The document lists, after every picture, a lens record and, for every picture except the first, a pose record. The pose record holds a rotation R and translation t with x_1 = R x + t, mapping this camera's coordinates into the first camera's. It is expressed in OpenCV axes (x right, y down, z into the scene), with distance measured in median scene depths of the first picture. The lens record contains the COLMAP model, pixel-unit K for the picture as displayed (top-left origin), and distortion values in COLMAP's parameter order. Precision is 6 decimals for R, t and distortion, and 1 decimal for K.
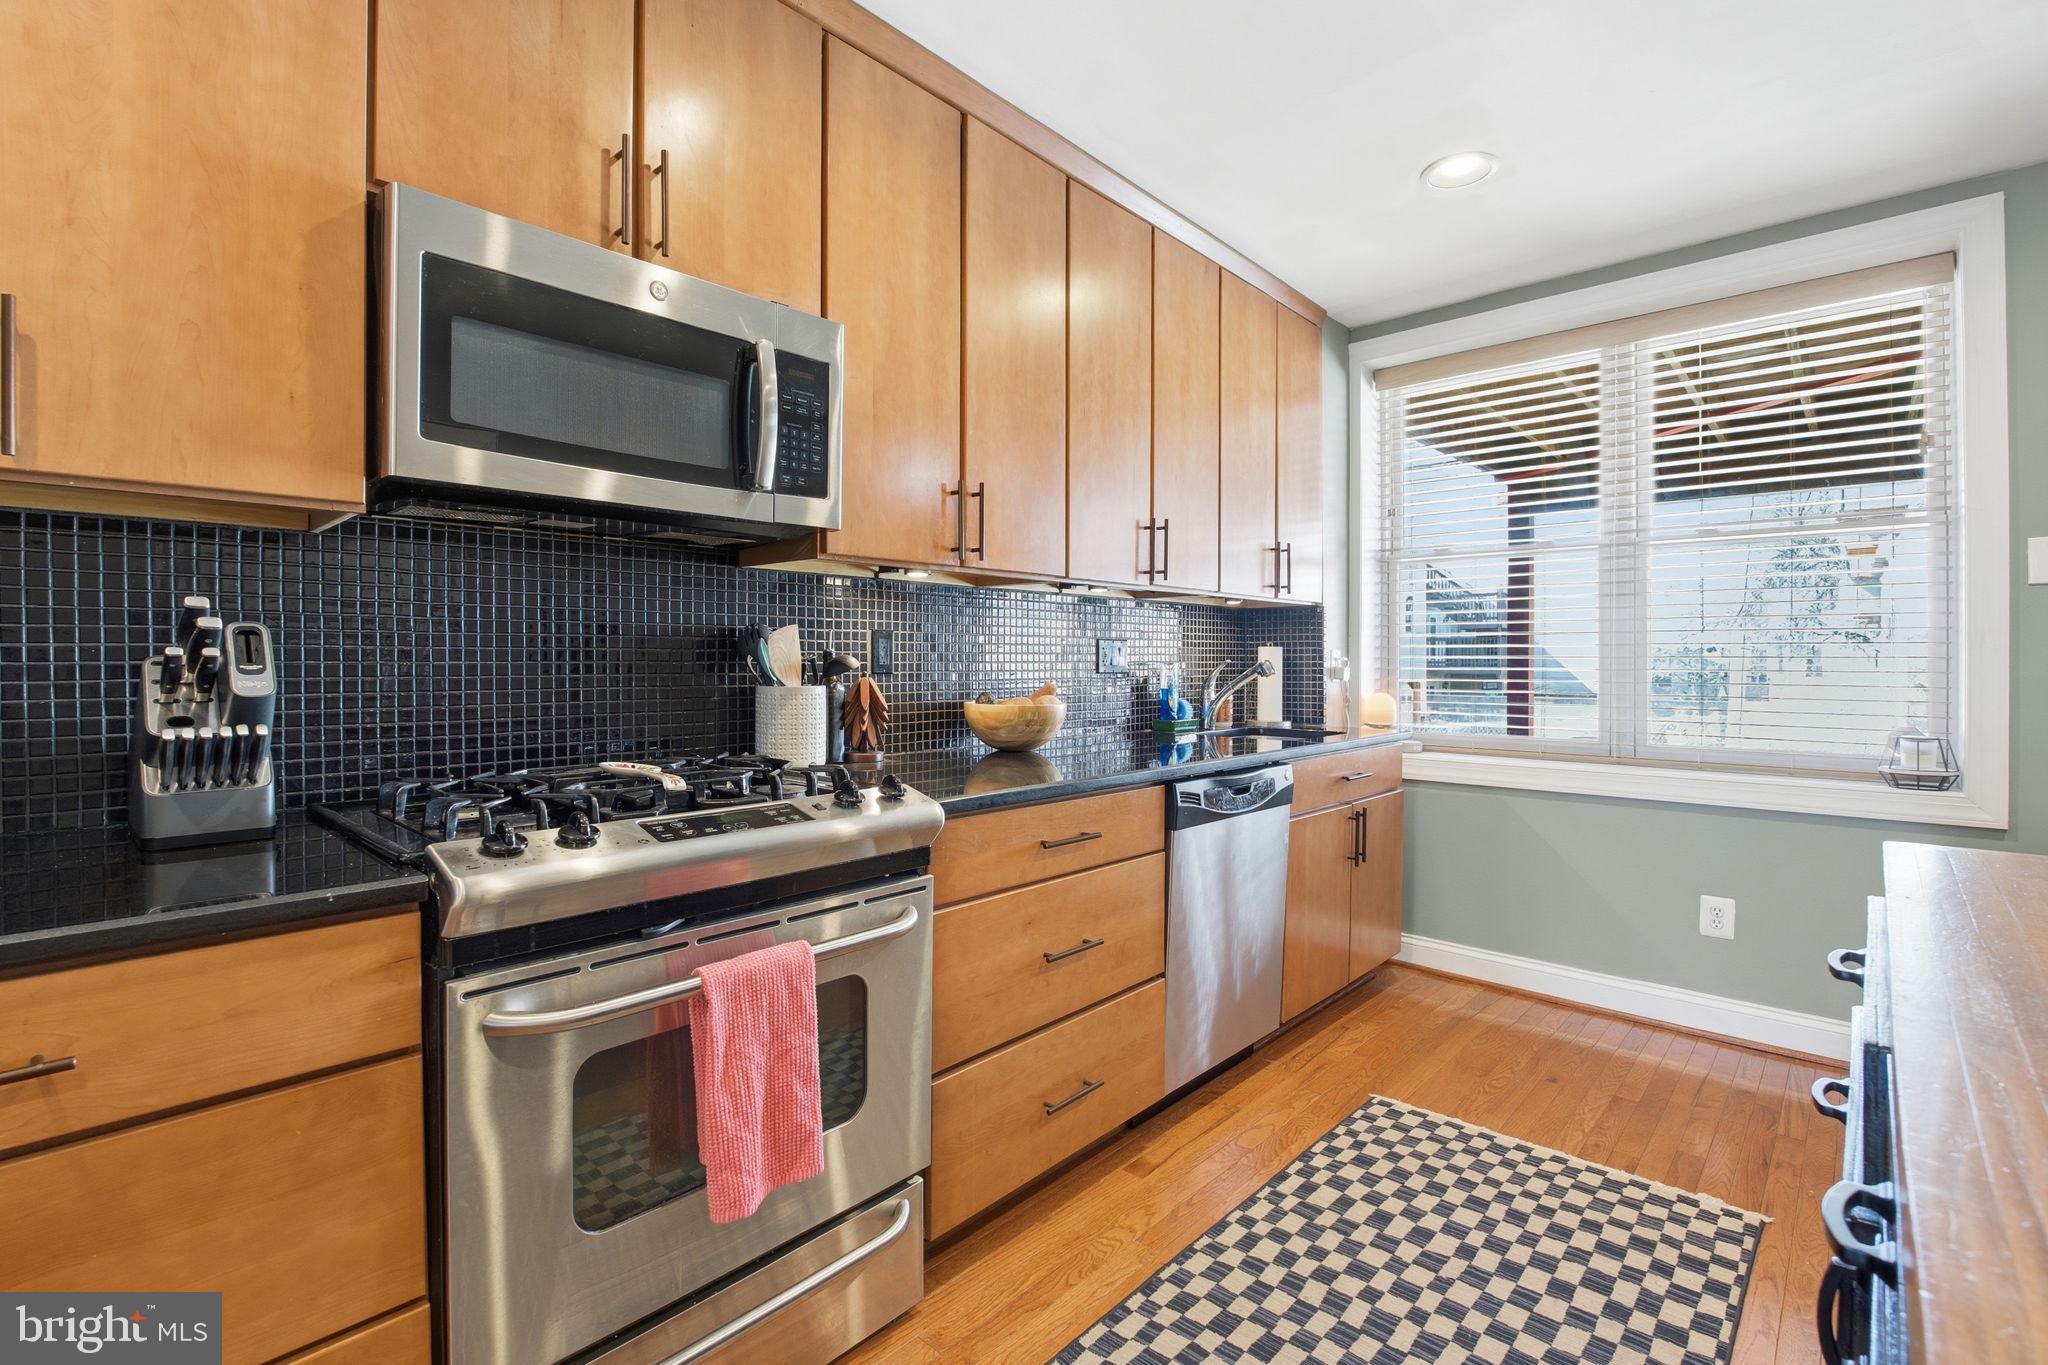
lens RADIAL K [[924.3, 0, 1010.3], [0, 924.3, 666.6], [0, 0, 1]] dist [-0.019979, -0.000862]
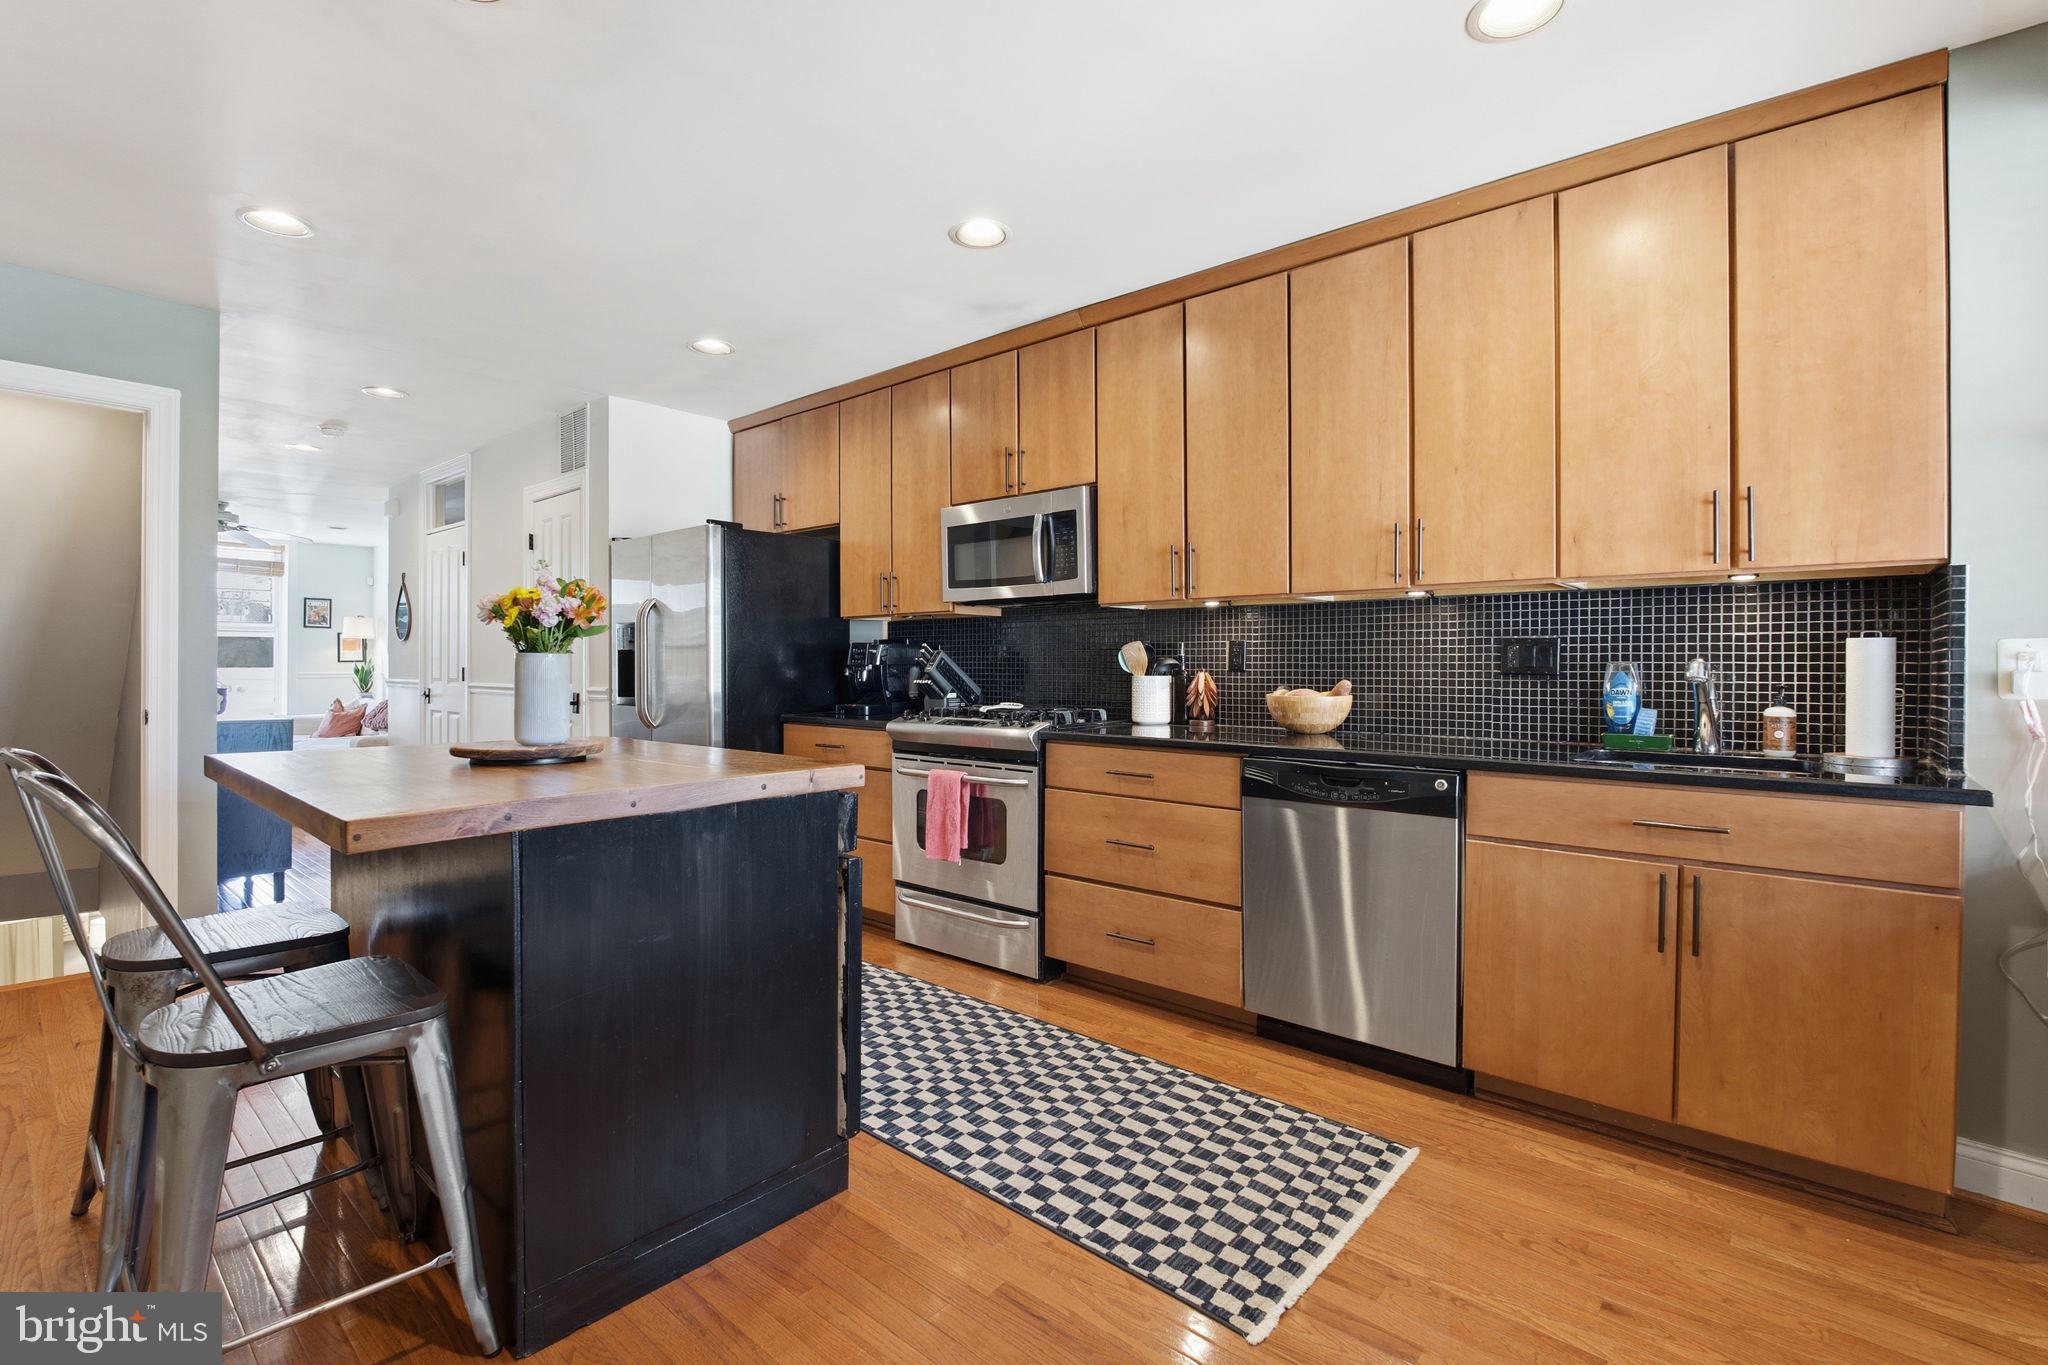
lens RADIAL K [[924.3, 0, 1010.3], [0, 924.3, 675.0], [0, 0, 1]] dist [-0.019979, -0.000862]
pose [[0.030816, 0.007092, -0.999500, 1.637364], [-0.012310, 0.999902, 0.006715, 0.012074], [0.999449, 0.012097, 0.030900, 0.746900]]
